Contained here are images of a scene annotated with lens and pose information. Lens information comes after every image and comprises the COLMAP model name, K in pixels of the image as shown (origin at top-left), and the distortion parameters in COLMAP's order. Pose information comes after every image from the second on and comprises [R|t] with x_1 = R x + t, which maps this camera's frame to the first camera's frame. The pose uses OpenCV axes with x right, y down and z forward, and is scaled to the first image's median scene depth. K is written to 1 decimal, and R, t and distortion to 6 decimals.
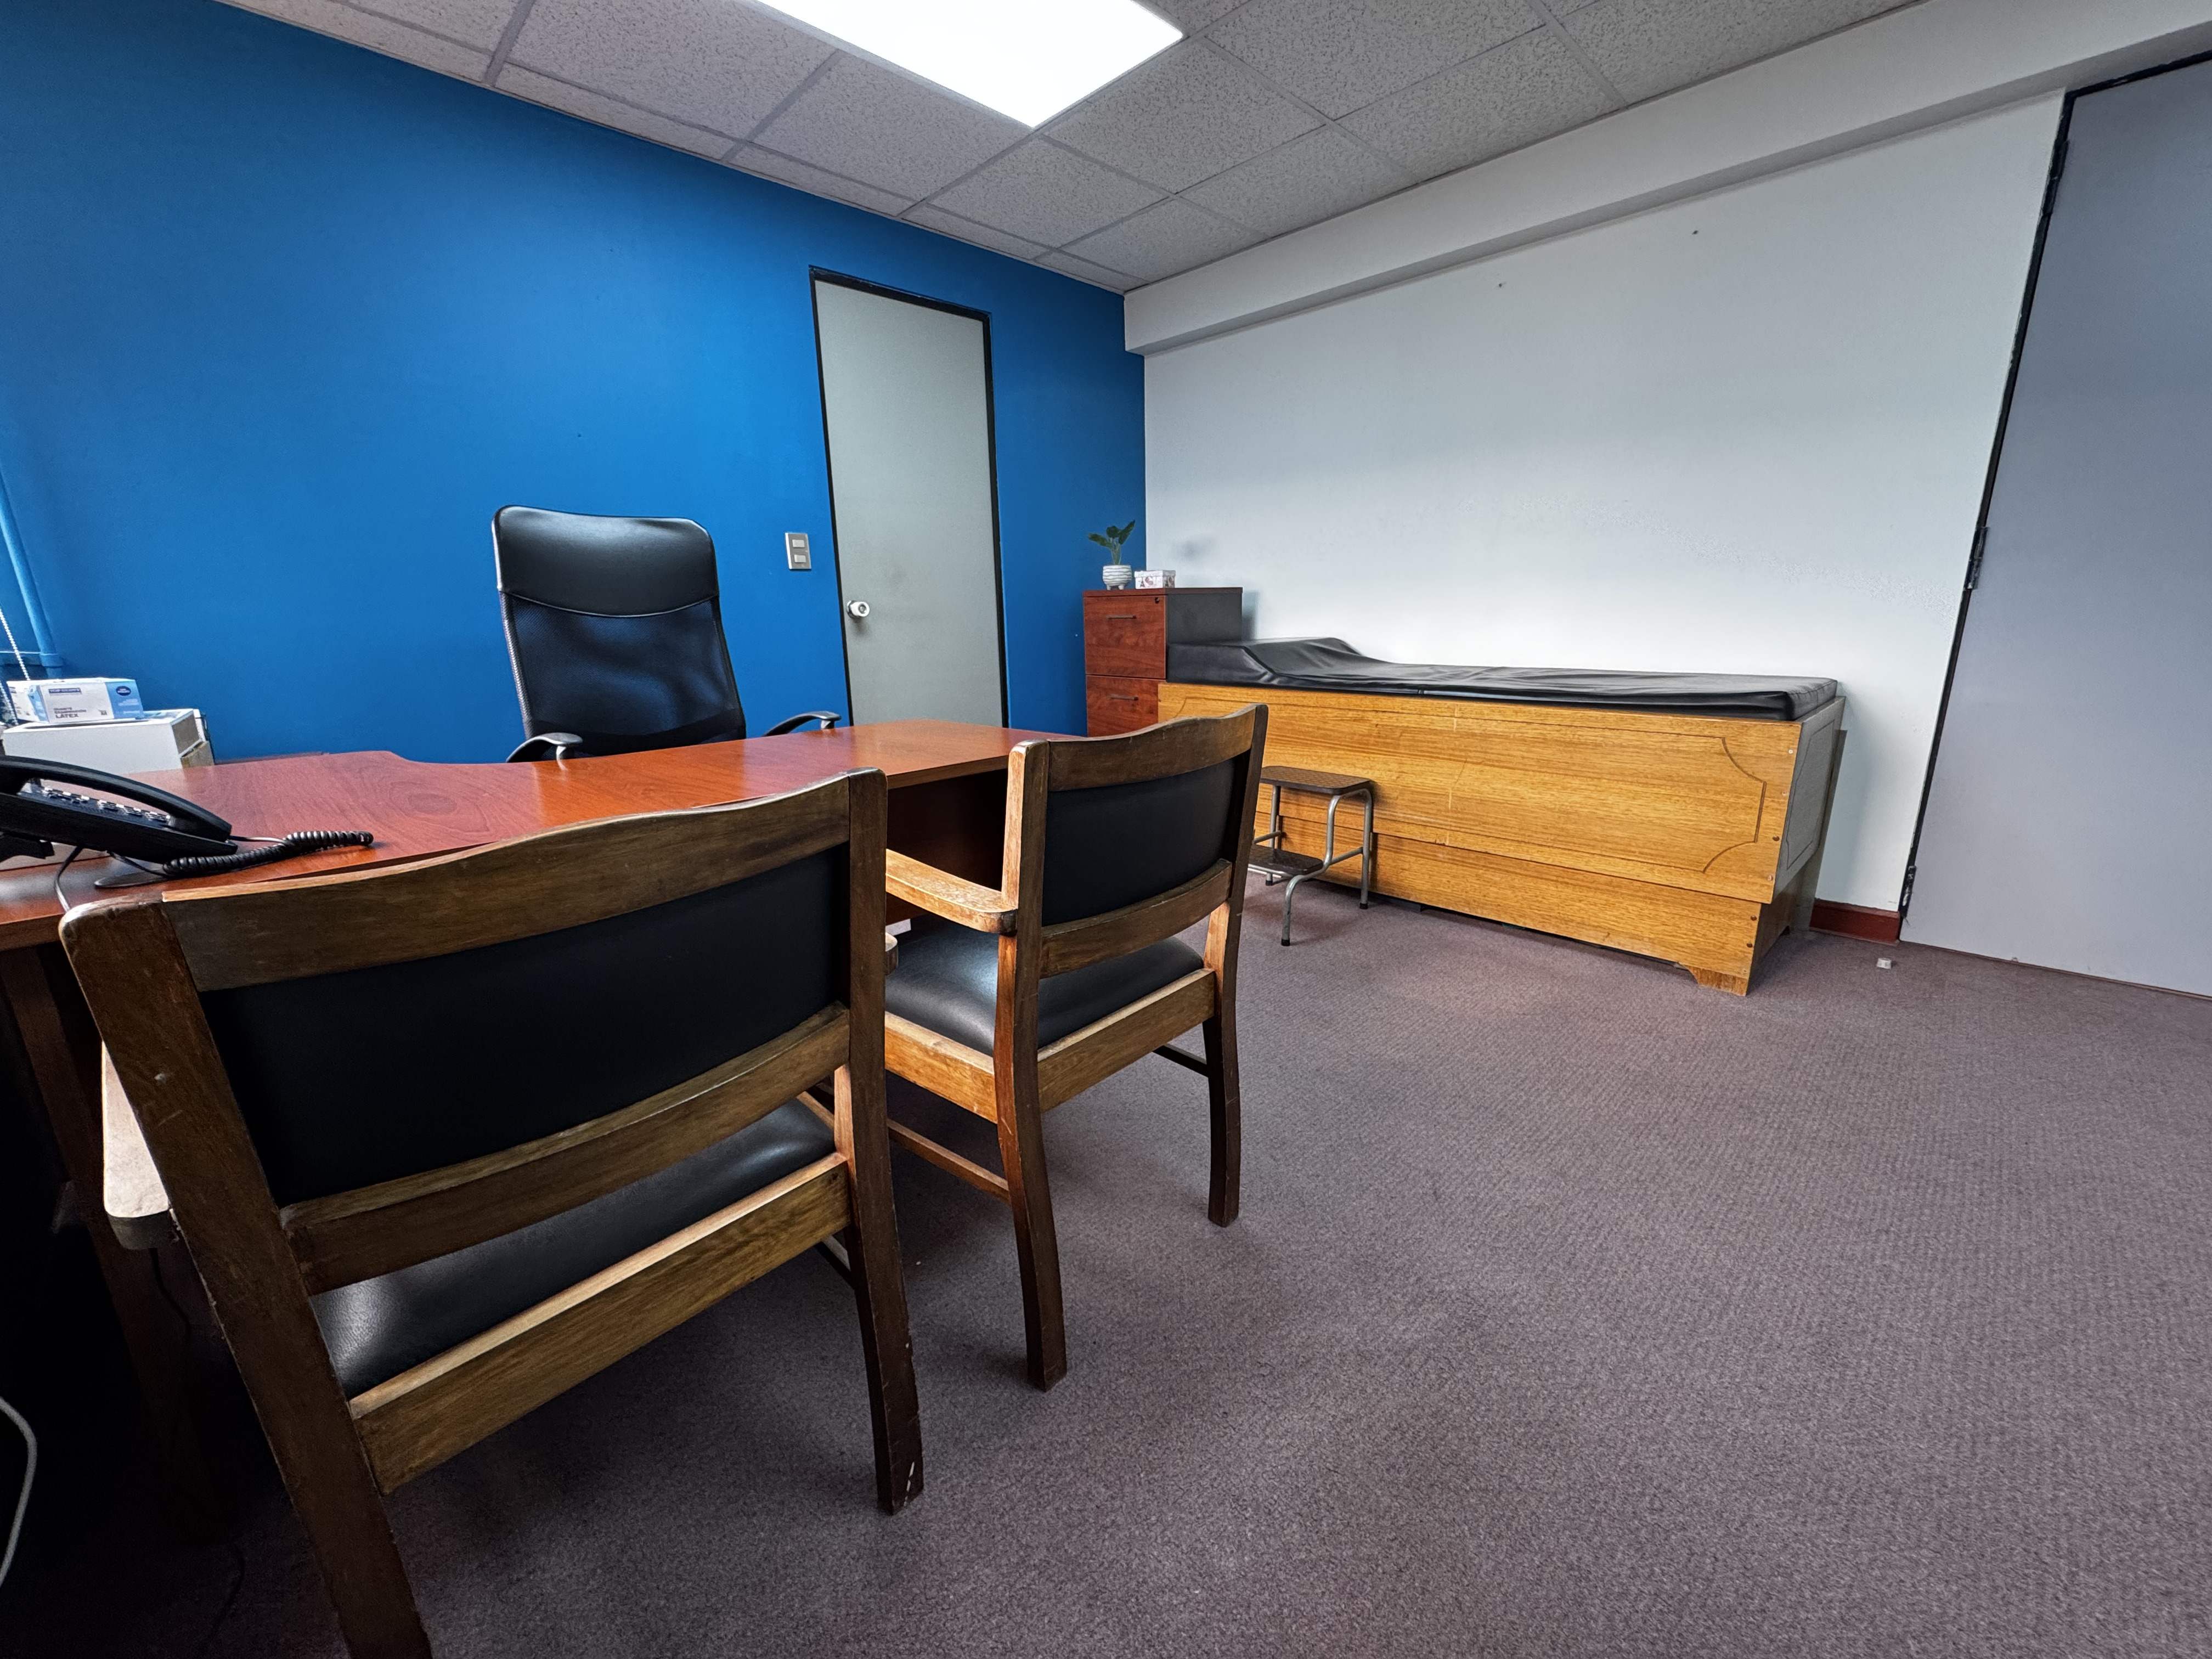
lens RADIAL K [[883.5, 0, 1113.2], [0, 883.5, 835.4], [0, 0, 1]] dist [-0.002104, -0.000278]
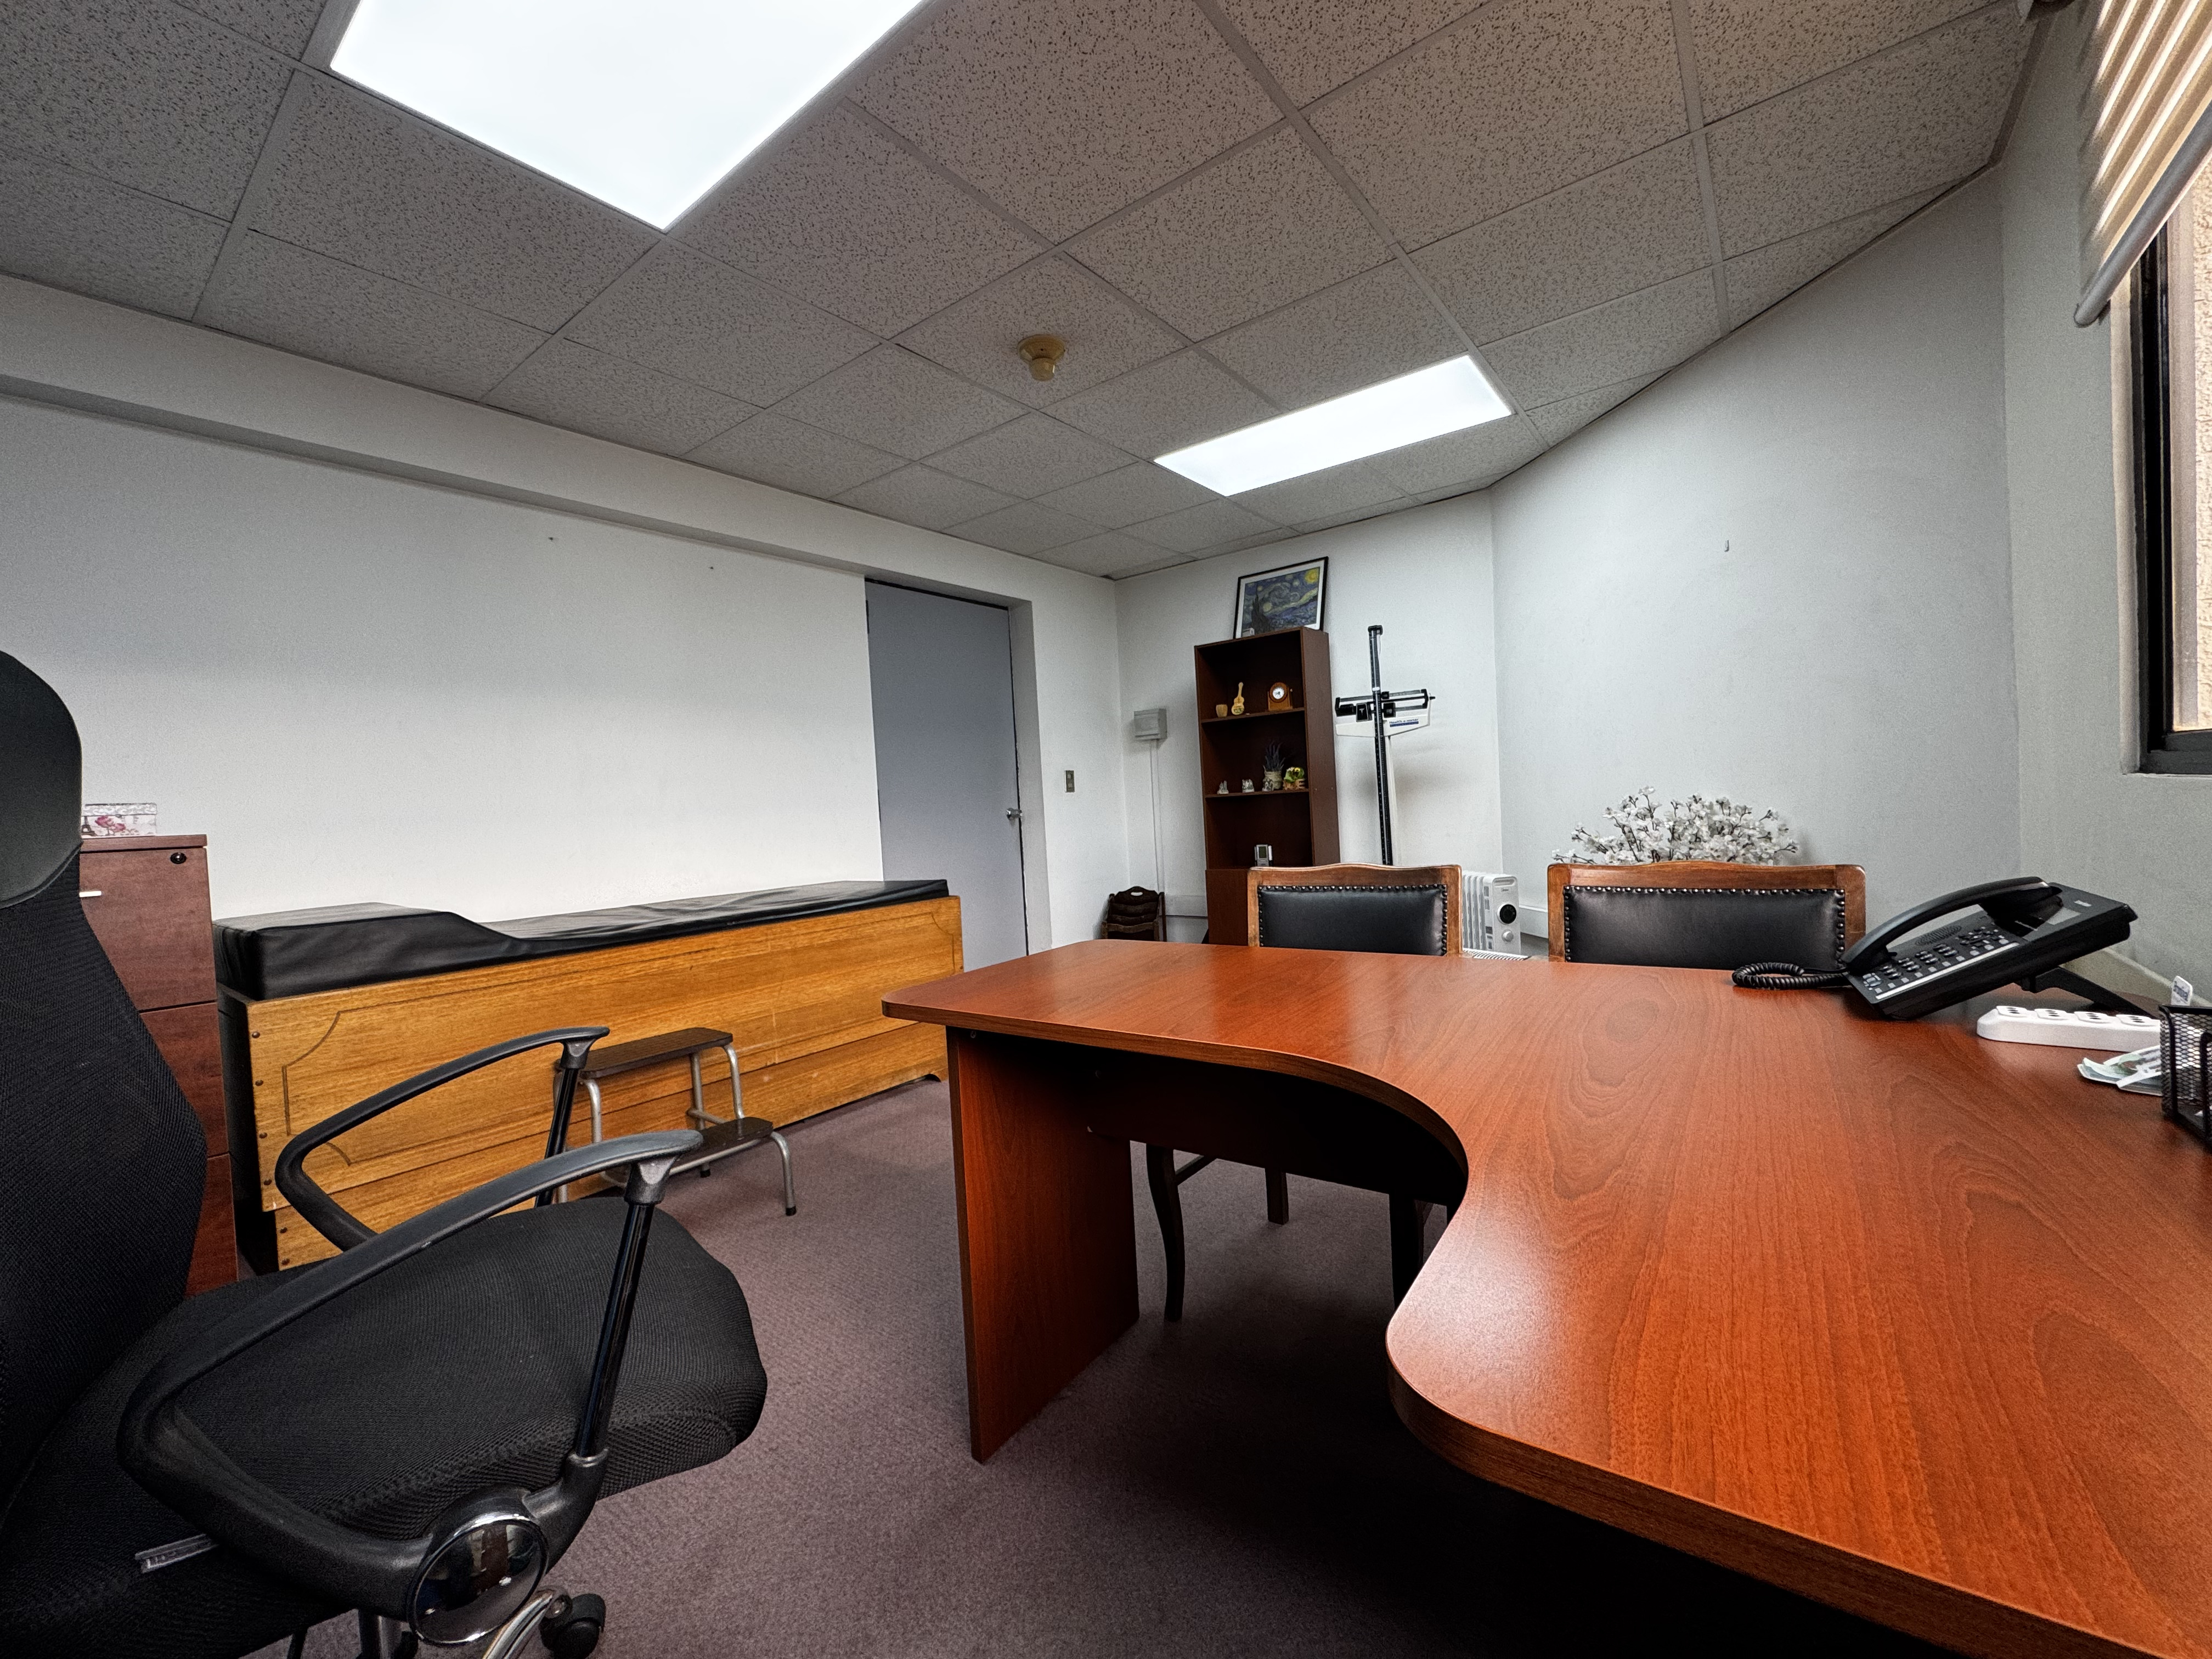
lens RADIAL K [[883.5, 0, 1112.8], [0, 883.5, 825.2], [0, 0, 1]] dist [-0.002104, -0.000278]
pose [[-0.141679, -0.001031, 0.989912, -0.752305], [0.291554, 0.955600, 0.042724, -0.197998], [-0.946004, 0.294665, -0.135088, 0.740077]]
